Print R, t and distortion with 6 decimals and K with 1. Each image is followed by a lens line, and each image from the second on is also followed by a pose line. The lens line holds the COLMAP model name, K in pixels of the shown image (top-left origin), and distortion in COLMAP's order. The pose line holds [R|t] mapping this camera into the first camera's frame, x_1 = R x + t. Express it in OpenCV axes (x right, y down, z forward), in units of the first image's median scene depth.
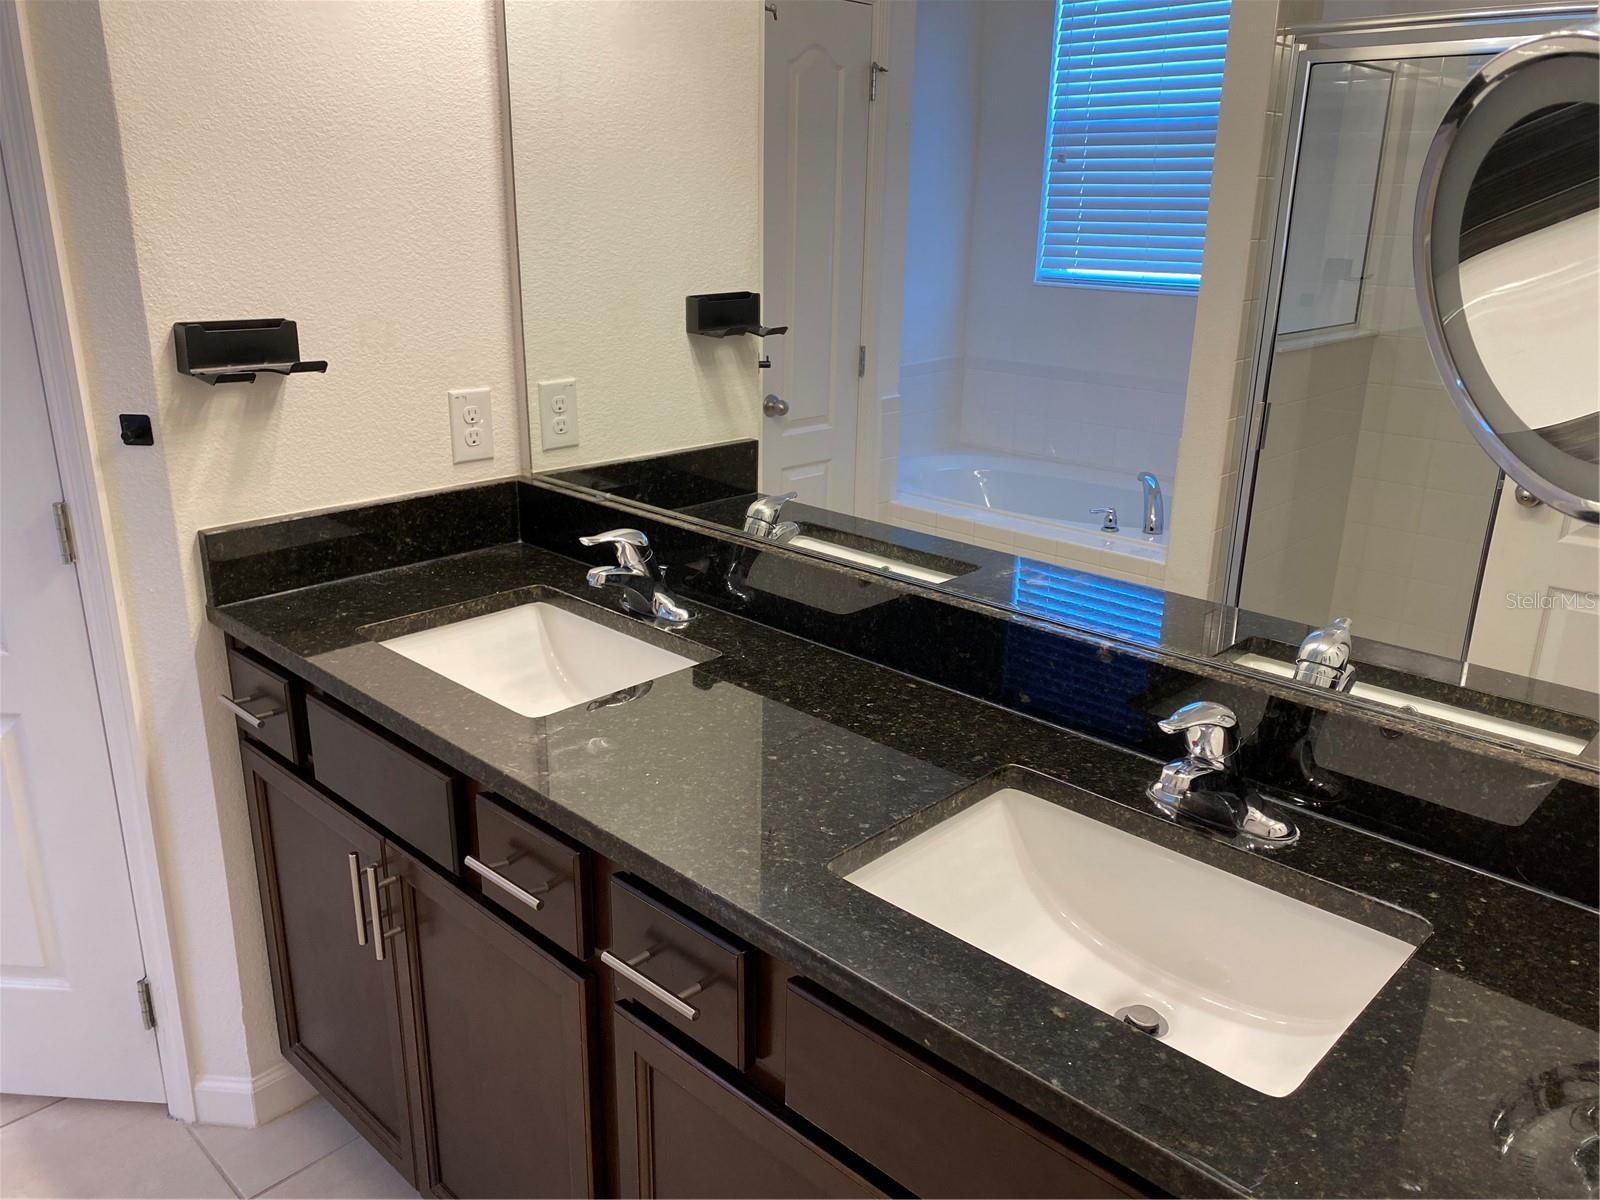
lens RADIAL K [[1219.4, 0, 804.7], [0, 1219.4, 588.1], [0, 0, 1]] dist [0.082626, -0.119722]
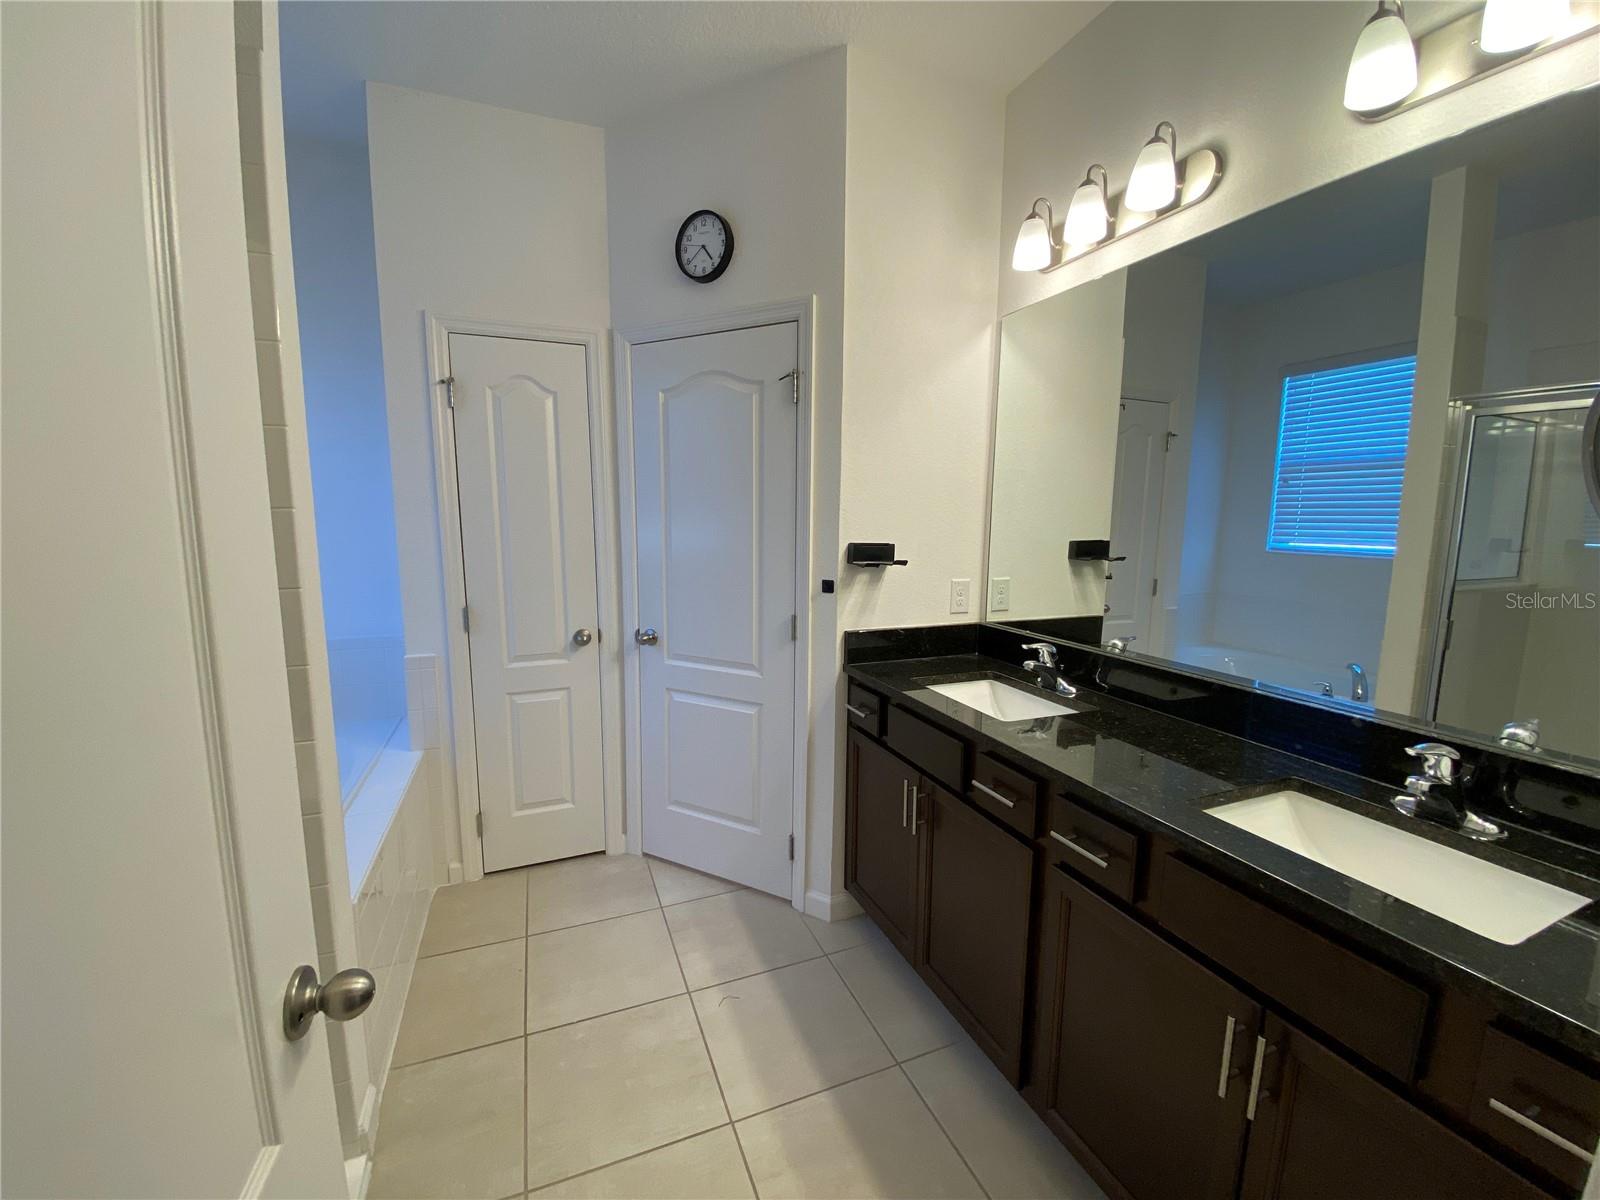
lens RADIAL K [[646.6, 0, 796.7], [0, 646.6, 589.3], [0, 0, 1]] dist [0.026202, -0.022637]
pose [[0.910962, 0.043441, -0.410197, -0.082353], [-0.123582, 0.977502, -0.170929, 0.096011], [0.393543, 0.206403, 0.895836, -0.136042]]
